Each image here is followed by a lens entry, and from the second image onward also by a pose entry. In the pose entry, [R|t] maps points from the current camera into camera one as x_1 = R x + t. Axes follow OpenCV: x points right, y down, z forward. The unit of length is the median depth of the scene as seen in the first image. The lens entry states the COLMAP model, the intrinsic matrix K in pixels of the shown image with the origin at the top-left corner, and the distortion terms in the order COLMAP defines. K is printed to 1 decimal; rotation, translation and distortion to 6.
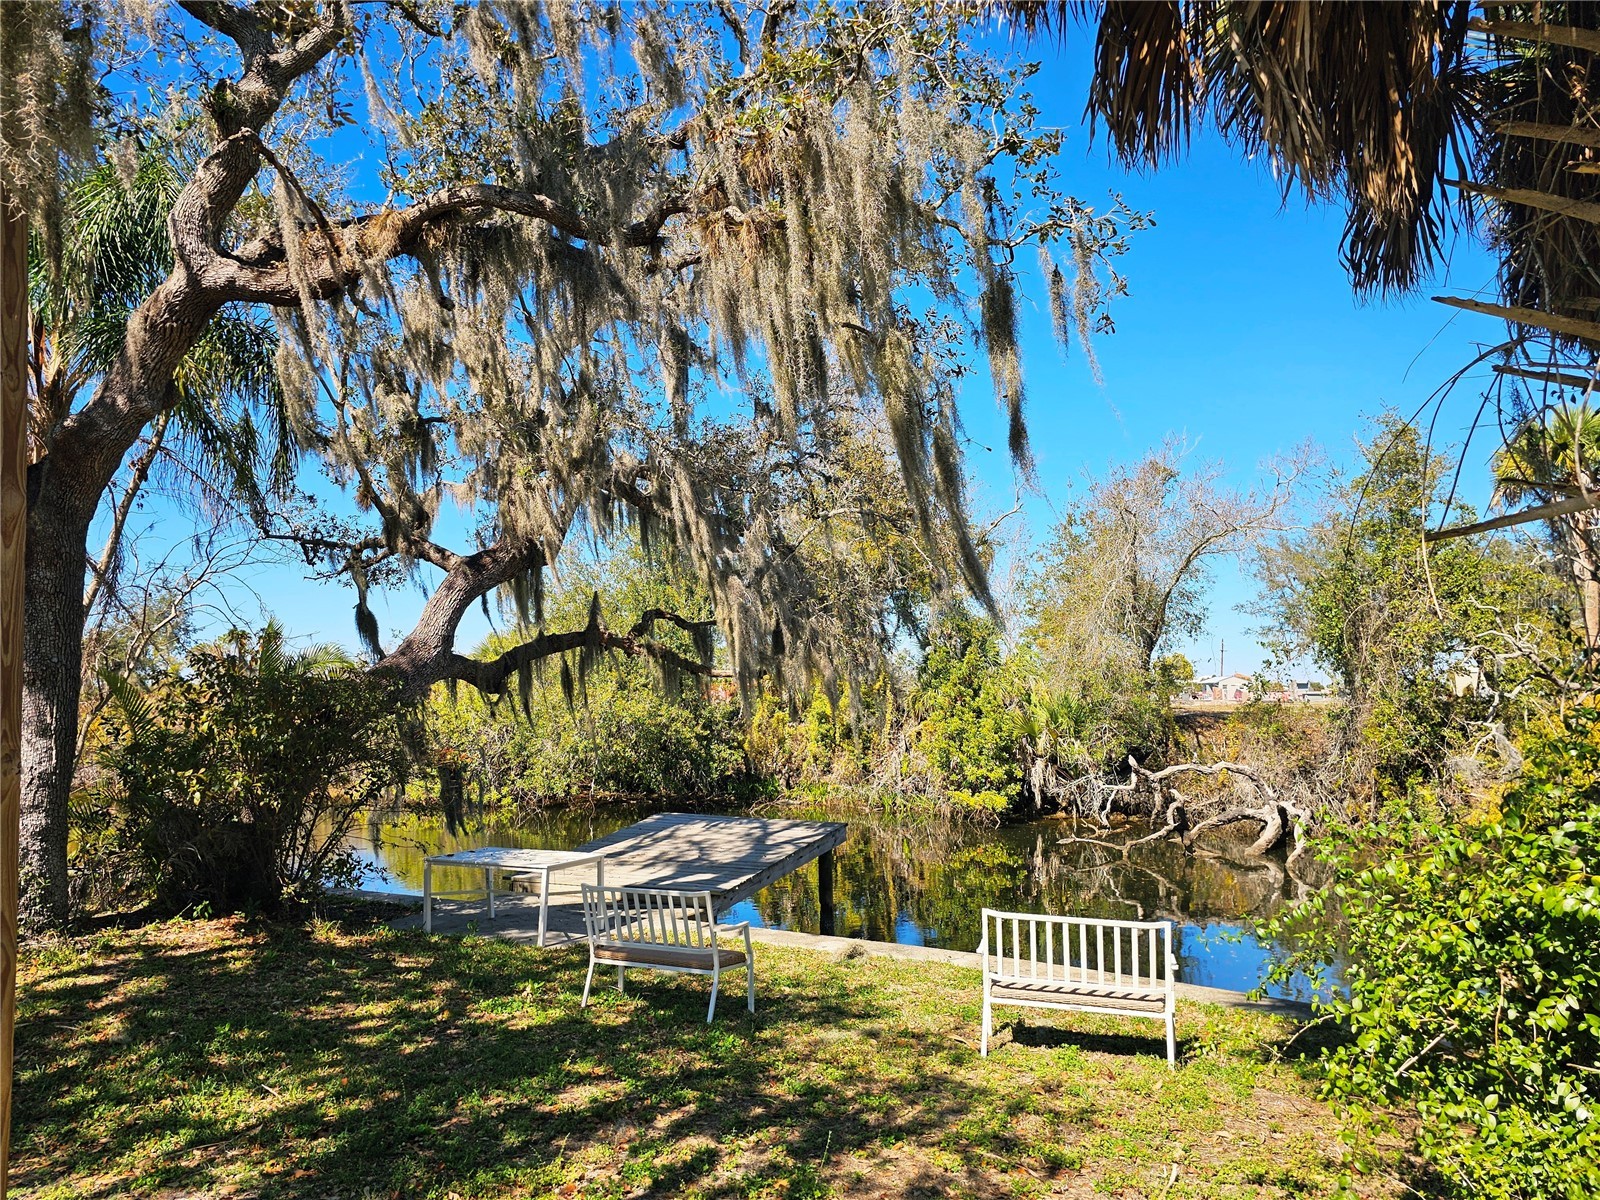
lens RADIAL K [[1080.2, 0, 797.3], [0, 1080.2, 599.8], [0, 0, 1]] dist [0.049584, 0.000232]
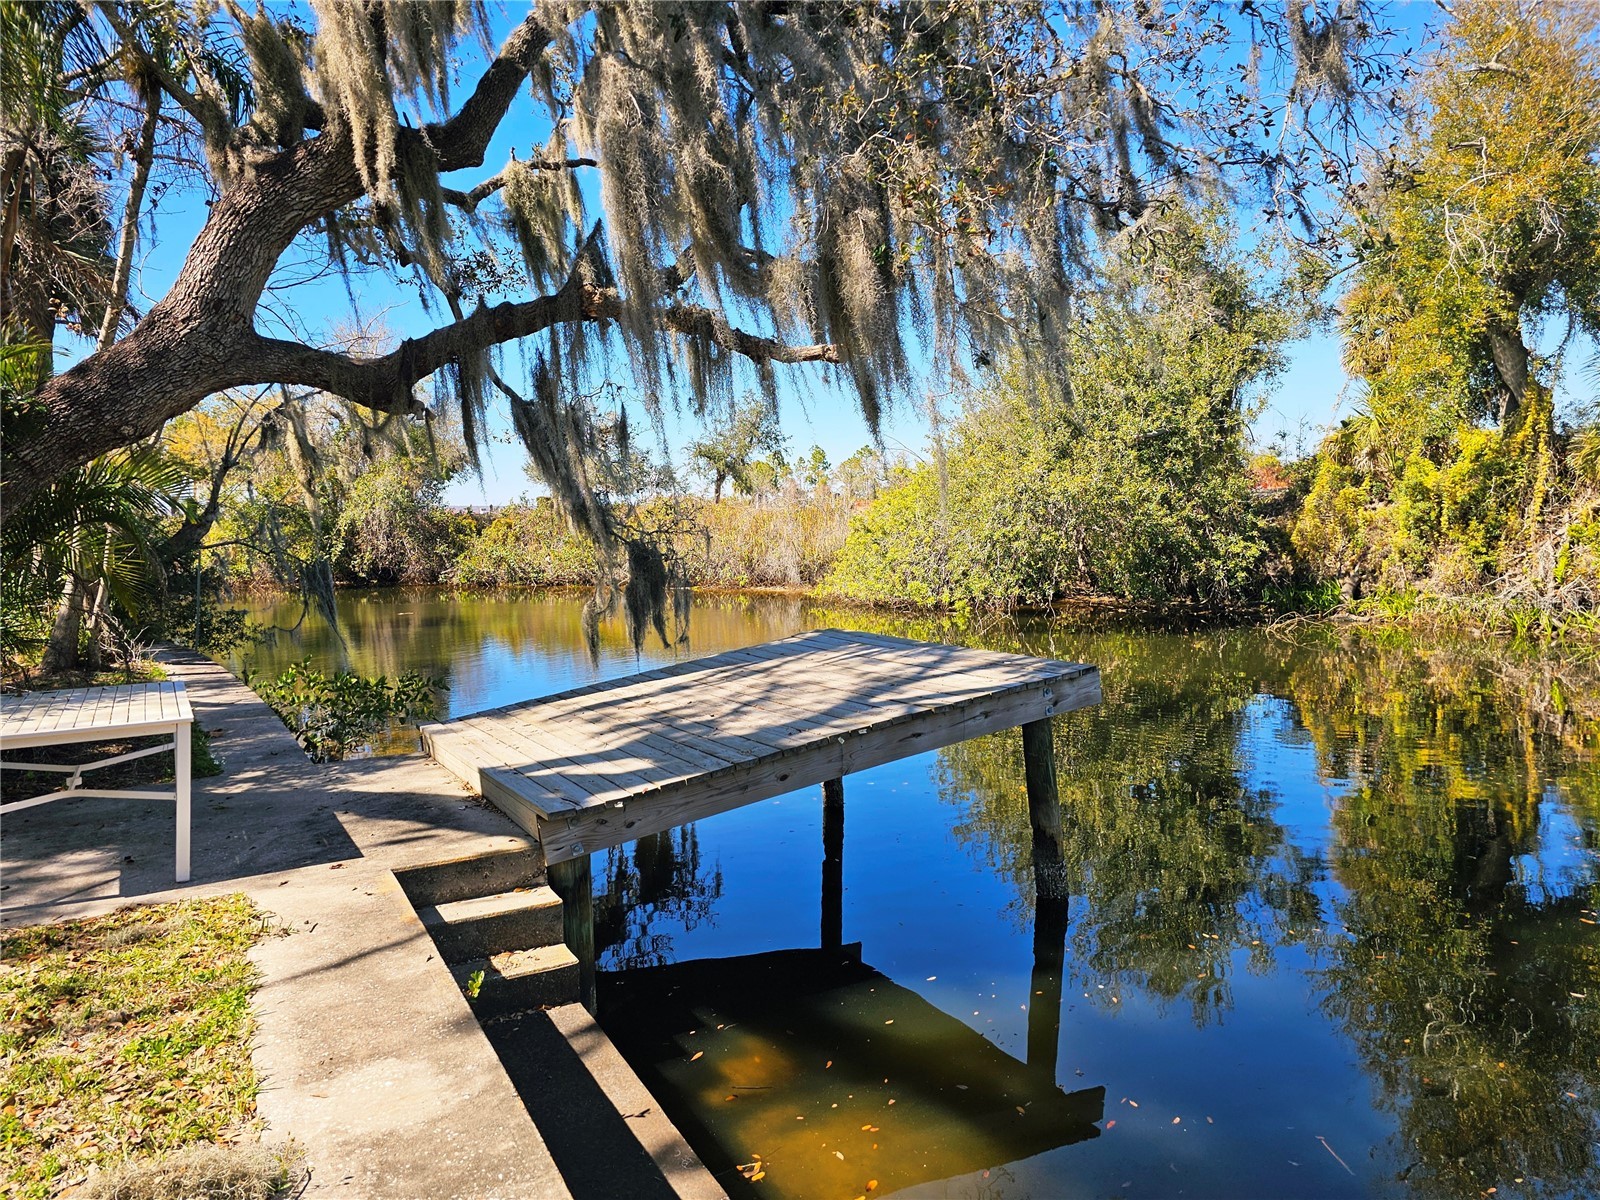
lens RADIAL K [[1080.2, 0, 801.3], [0, 1080.2, 607.6], [0, 0, 1]] dist [0.049584, 0.000232]
pose [[0.829524, 0.026335, -0.557850, 0.088084], [0.076084, 0.984245, 0.159601, 0.043347], [0.553264, -0.174836, 0.814451, 0.240934]]
